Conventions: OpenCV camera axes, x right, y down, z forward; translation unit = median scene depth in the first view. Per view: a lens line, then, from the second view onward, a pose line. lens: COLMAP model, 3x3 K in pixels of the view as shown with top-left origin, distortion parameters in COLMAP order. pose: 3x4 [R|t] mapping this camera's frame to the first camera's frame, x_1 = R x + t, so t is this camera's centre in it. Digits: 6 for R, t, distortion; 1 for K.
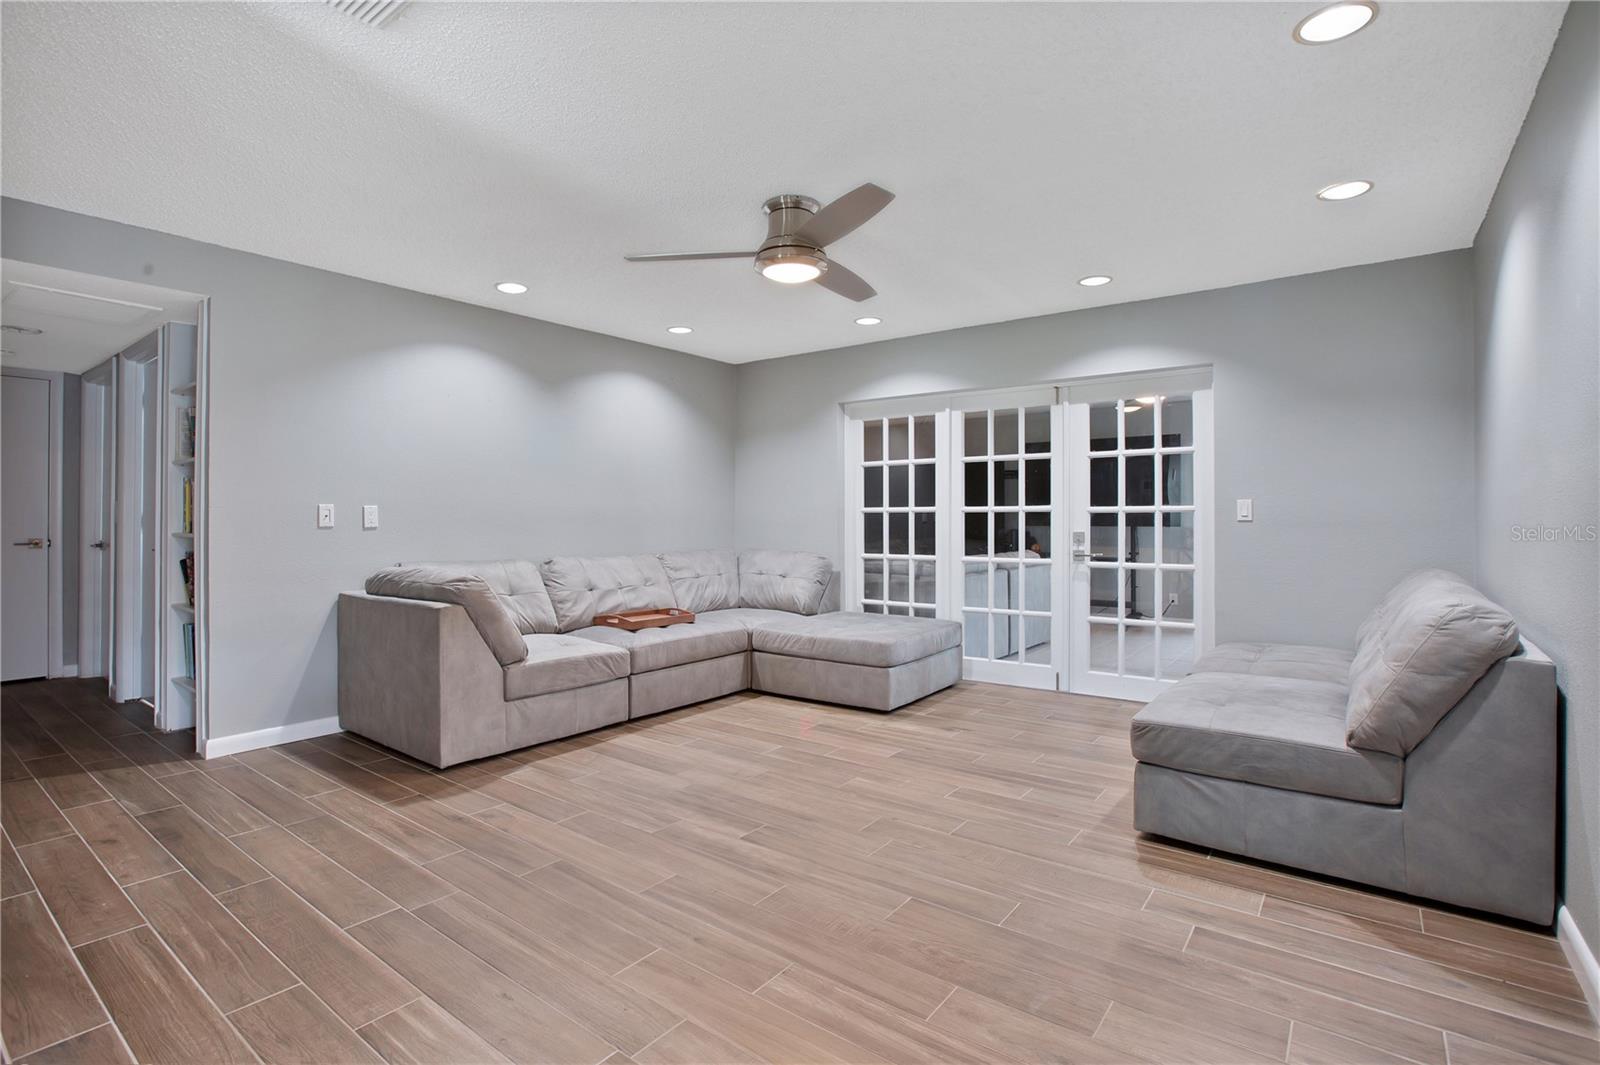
lens RADIAL K [[746.8, 0, 785.2], [0, 746.8, 517.8], [0, 0, 1]] dist [-0.063220, 0.022217]
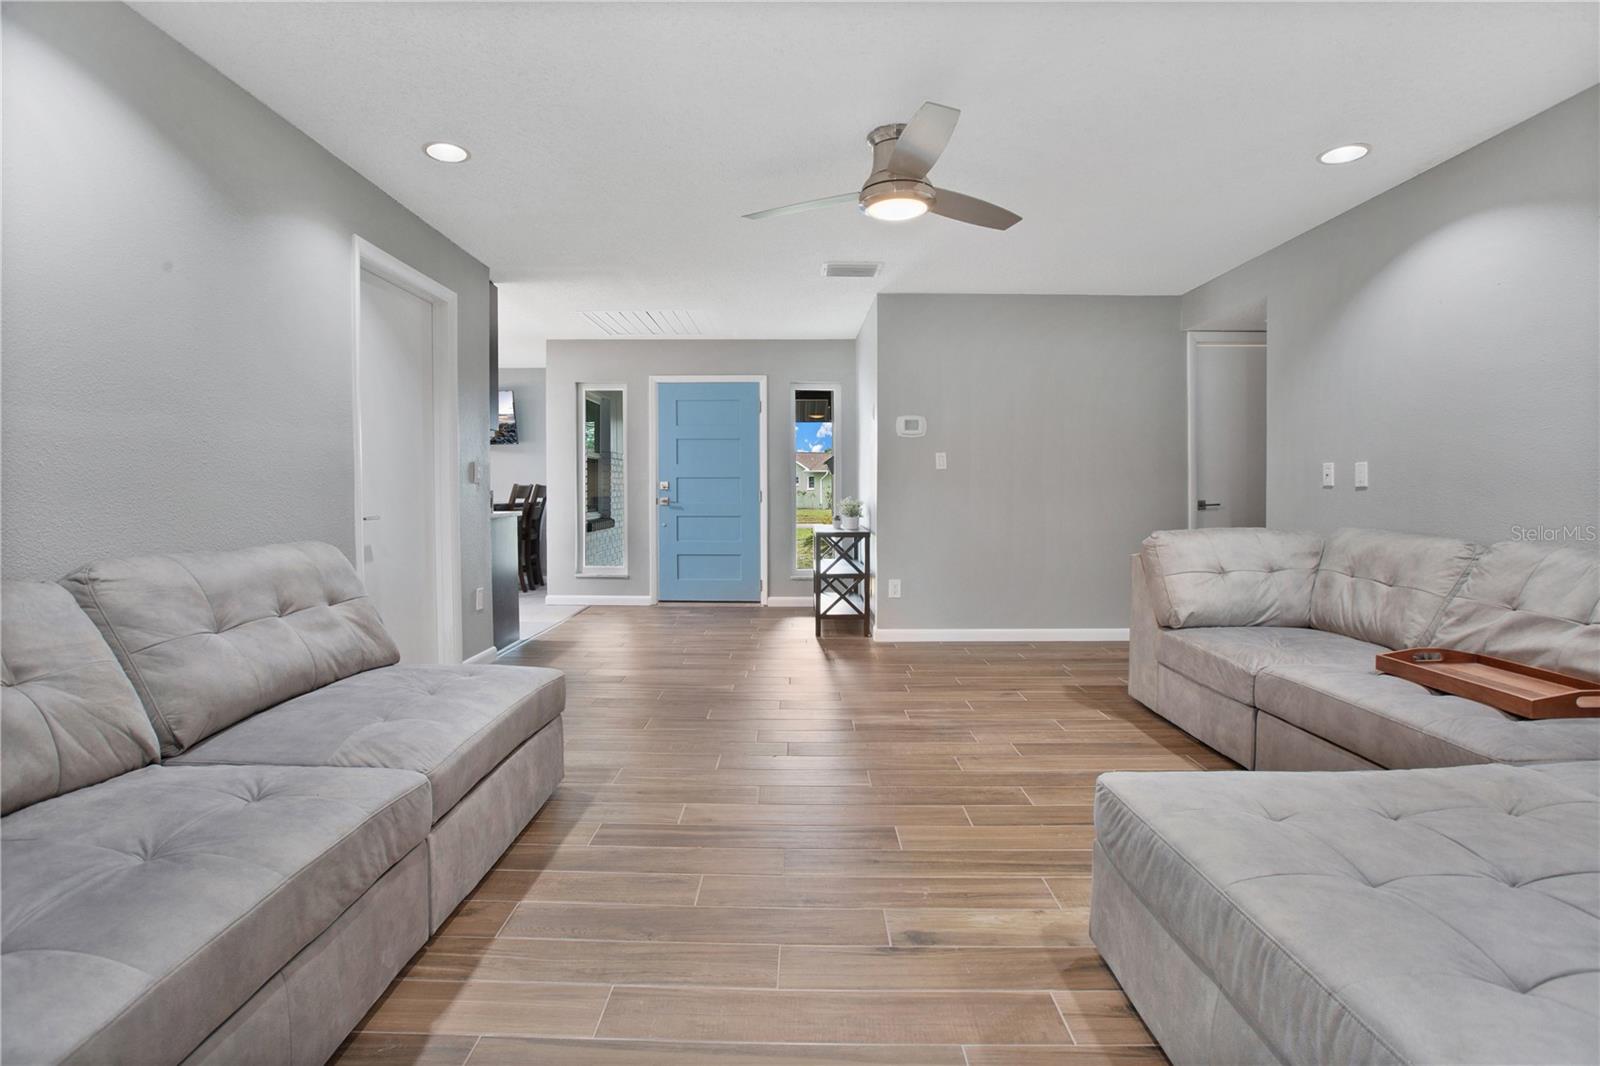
lens RADIAL K [[762.6, 0, 768.9], [0, 762.6, 496.2], [0, 0, 1]] dist [-0.060843, 0.000099]
pose [[-0.810072, 0.000732, -0.586330, 0.683021], [-0.001371, 0.999994, 0.003142, 0.020336], [0.586329, 0.003349, -0.810066, 1.602525]]
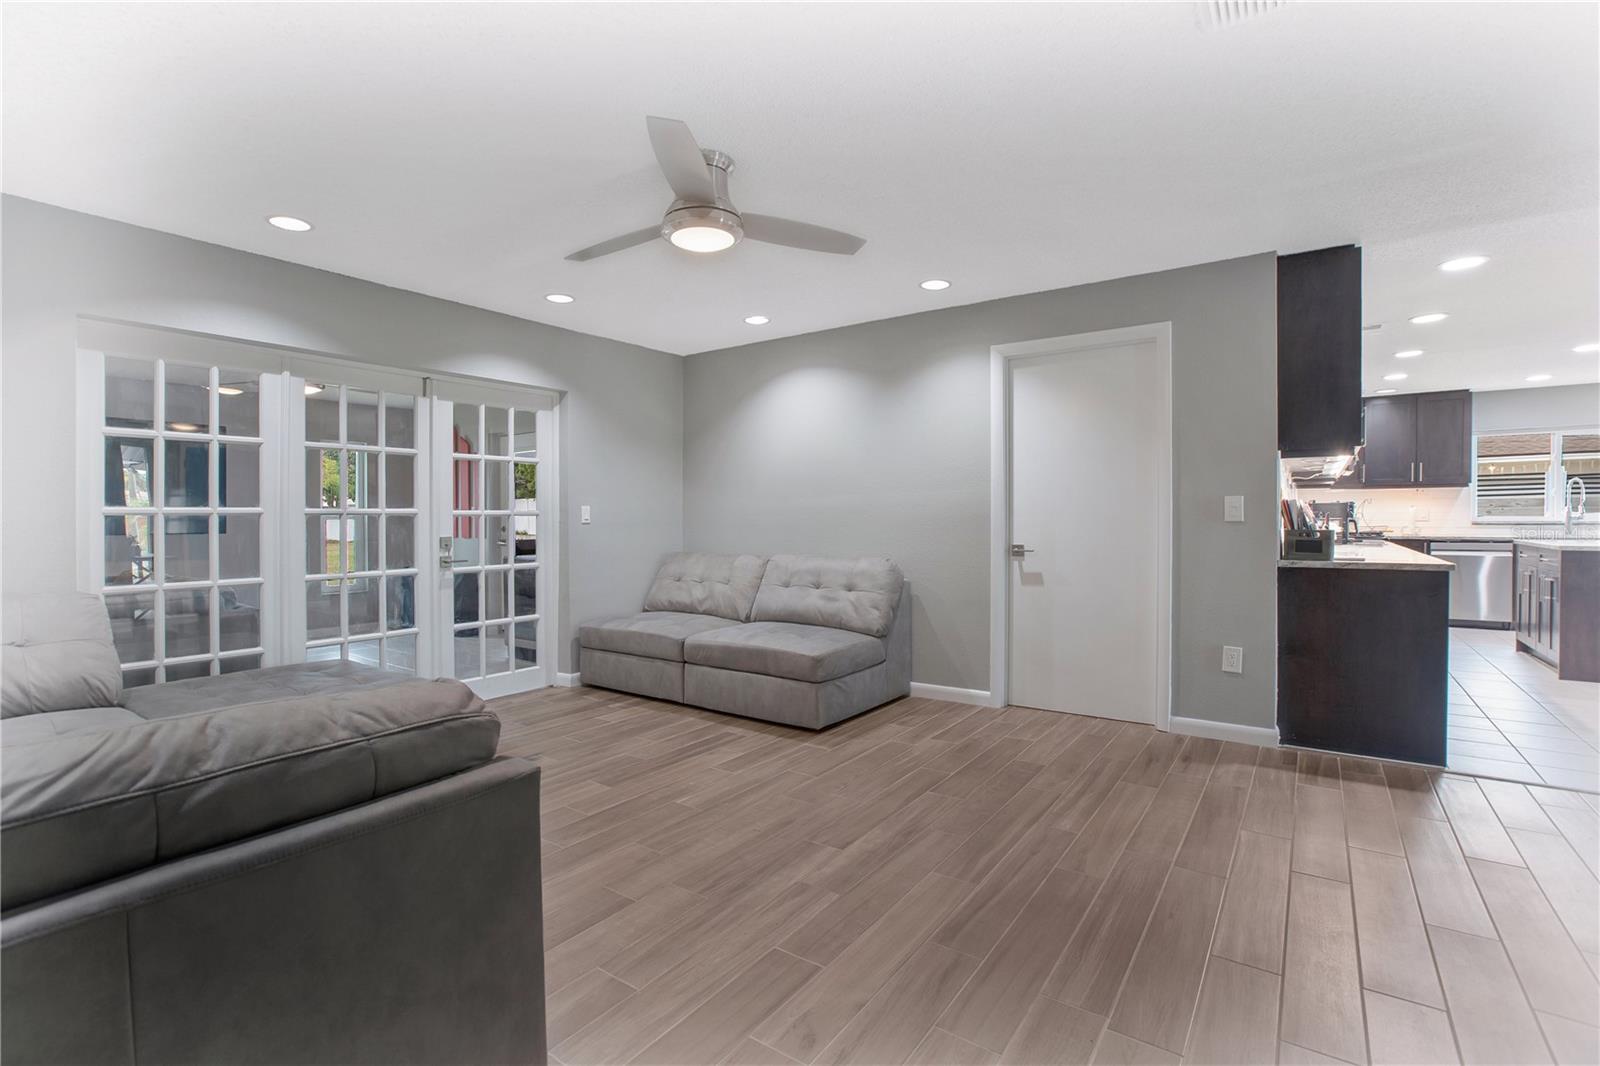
lens RADIAL K [[747.1, 0, 792.5], [0, 747.1, 526.1], [0, 0, 1]] dist [-0.051363, 0.021729]
pose [[-0.032498, -0.006896, 0.999448, -0.821368], [0.003723, 0.999968, 0.007021, 0.000480], [-0.999465, 0.003949, -0.032471, 0.870813]]
